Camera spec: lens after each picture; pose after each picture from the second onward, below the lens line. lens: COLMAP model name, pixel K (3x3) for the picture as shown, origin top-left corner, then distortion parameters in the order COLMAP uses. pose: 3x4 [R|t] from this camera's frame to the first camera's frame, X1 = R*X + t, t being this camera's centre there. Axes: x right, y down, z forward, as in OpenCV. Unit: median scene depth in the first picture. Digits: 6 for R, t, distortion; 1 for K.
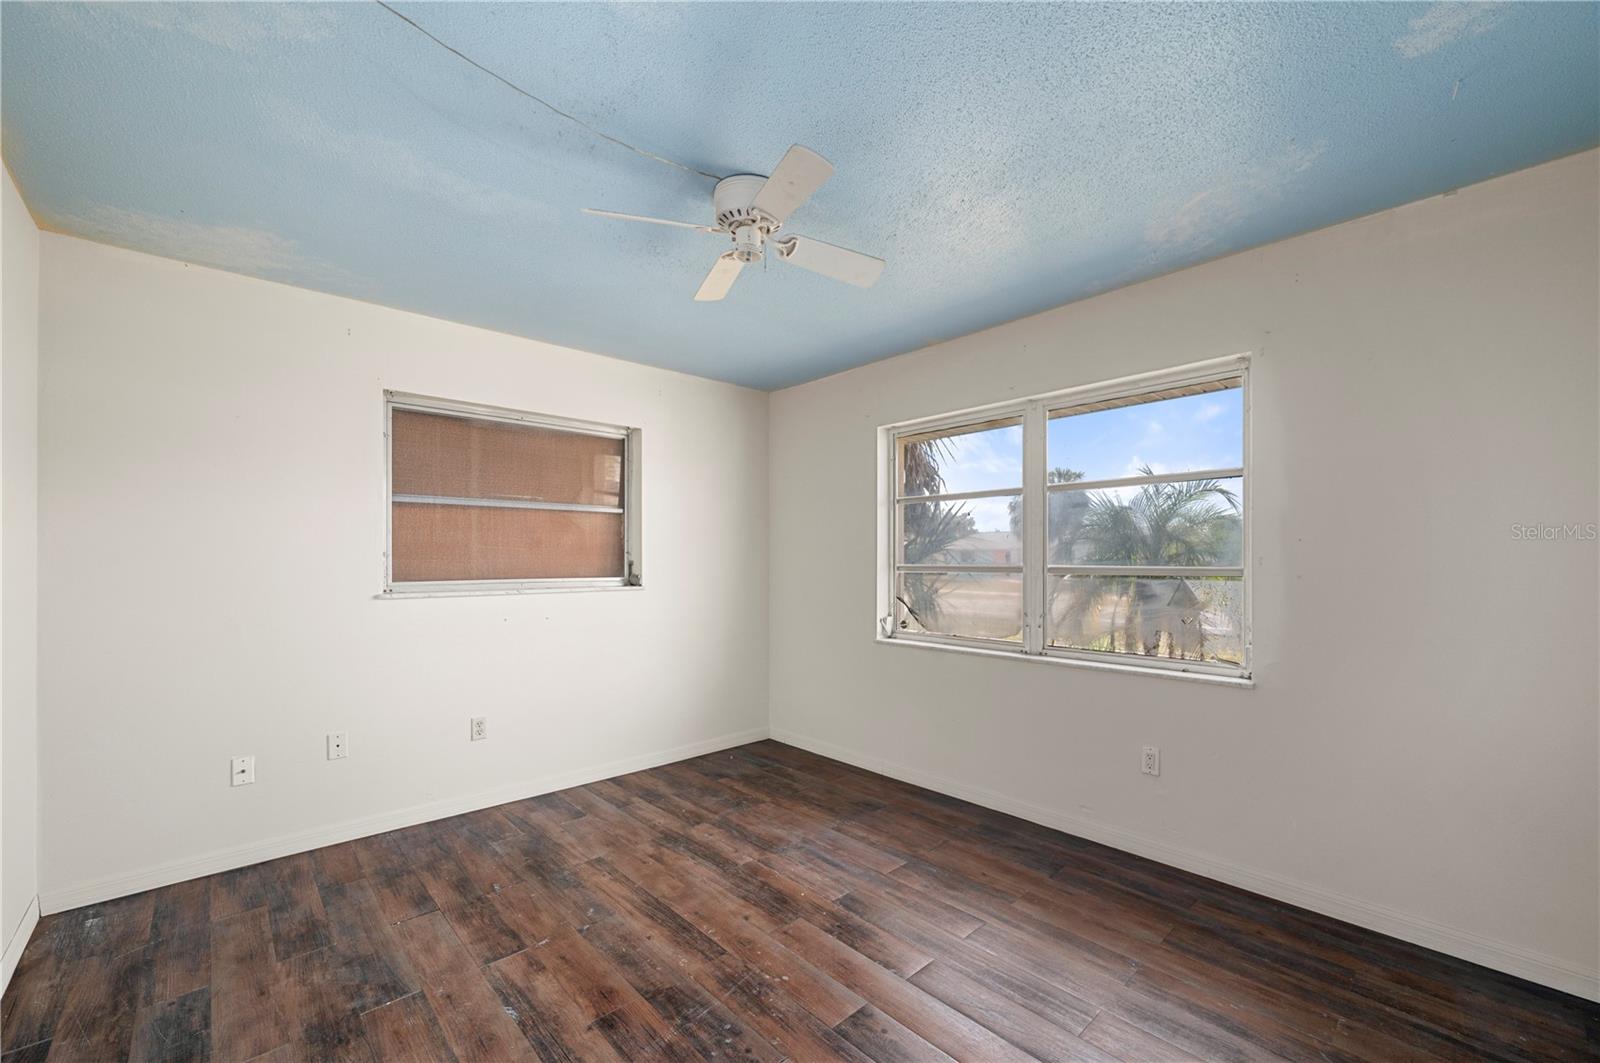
lens RADIAL K [[645.0, 0, 800.0], [0, 645.0, 557.2], [0, 0, 1]] dist [0.000718, 0.000098]
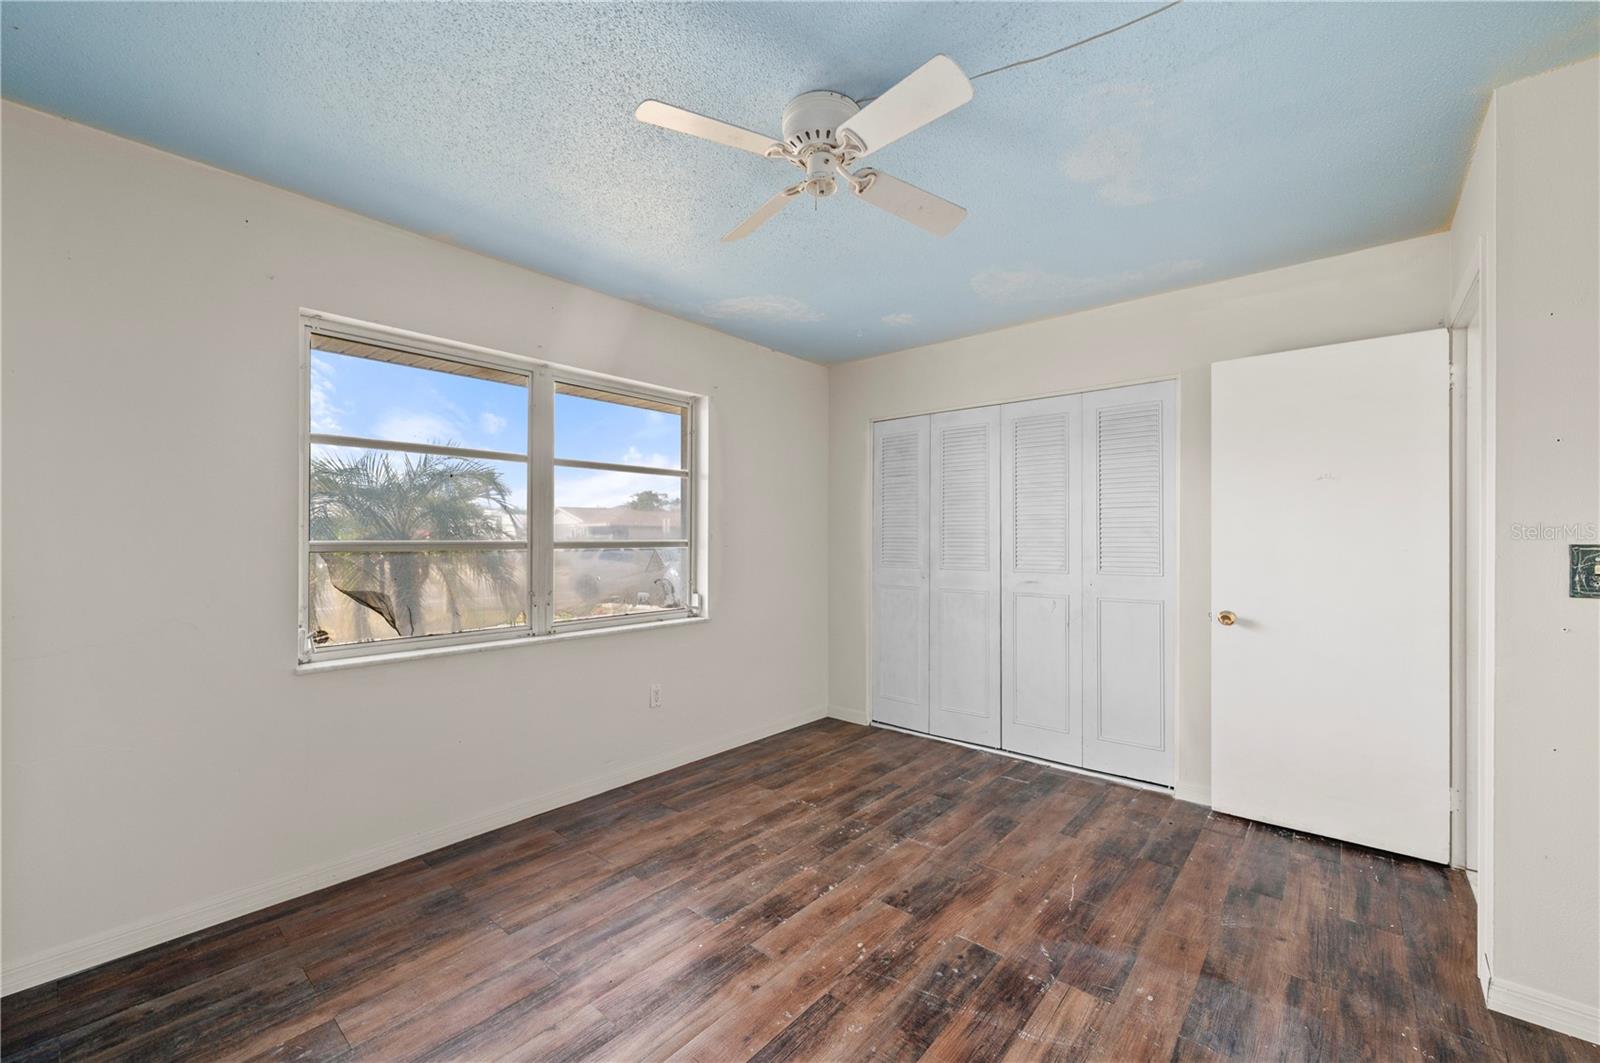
lens RADIAL K [[639.1, 0, 805.2], [0, 639.1, 537.1], [0, 0, 1]] dist [0.000272, 0.000225]
pose [[-0.123174, 0.001552, 0.992384, -0.851697], [-0.005953, 0.999980, -0.002302, 0.010170], [-0.992367, -0.006191, -0.123163, 1.020364]]
